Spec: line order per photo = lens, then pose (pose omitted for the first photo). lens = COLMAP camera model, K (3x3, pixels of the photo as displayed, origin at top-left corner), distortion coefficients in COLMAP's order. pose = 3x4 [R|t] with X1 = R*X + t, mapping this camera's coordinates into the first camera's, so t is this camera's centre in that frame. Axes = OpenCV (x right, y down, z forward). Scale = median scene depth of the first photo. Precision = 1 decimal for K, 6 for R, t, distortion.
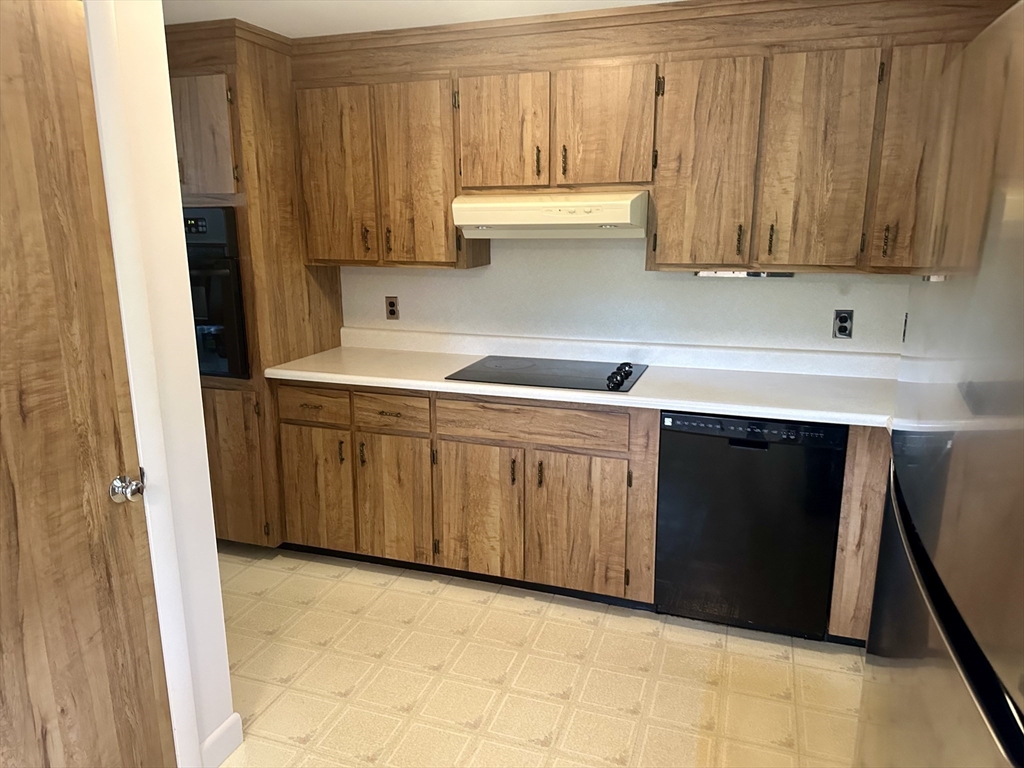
lens RADIAL K [[734.2, 0, 456.1], [0, 734.2, 389.5], [0, 0, 1]] dist [0.039948, -0.076498]
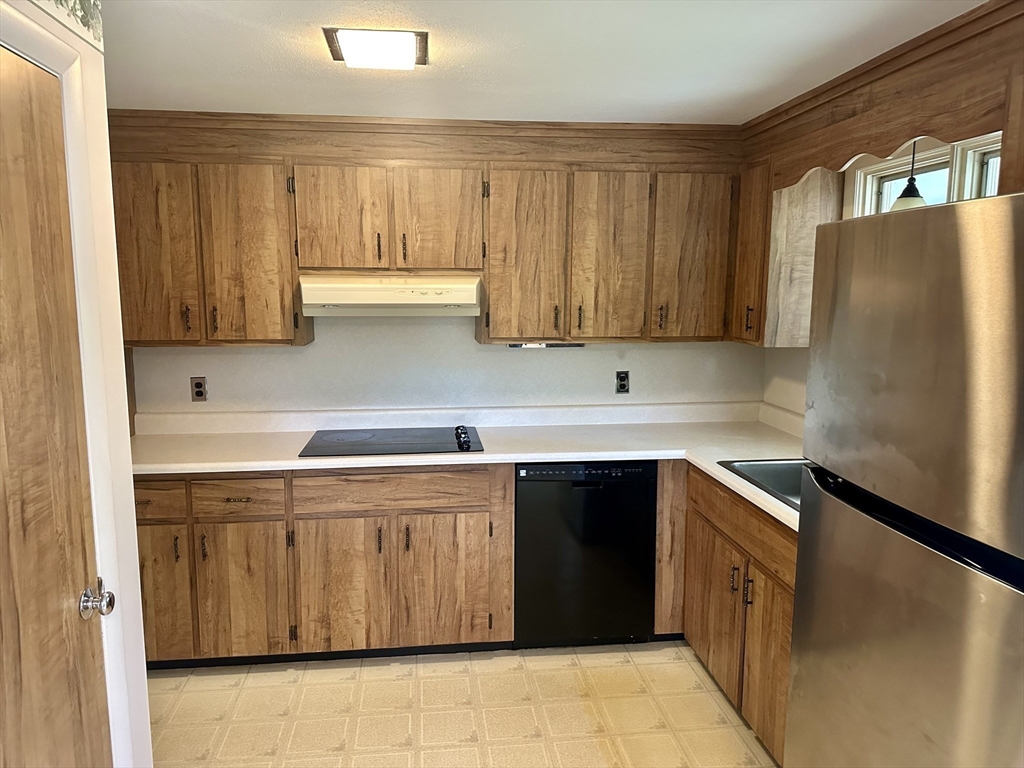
lens RADIAL K [[734.2, 0, 518.0], [0, 734.2, 388.2], [0, 0, 1]] dist [0.039948, -0.076498]
pose [[0.889455, -0.053474, 0.453884, -0.213319], [0.097307, 0.992518, -0.073757, -0.004353], [-0.446544, 0.109769, 0.888003, -0.028253]]
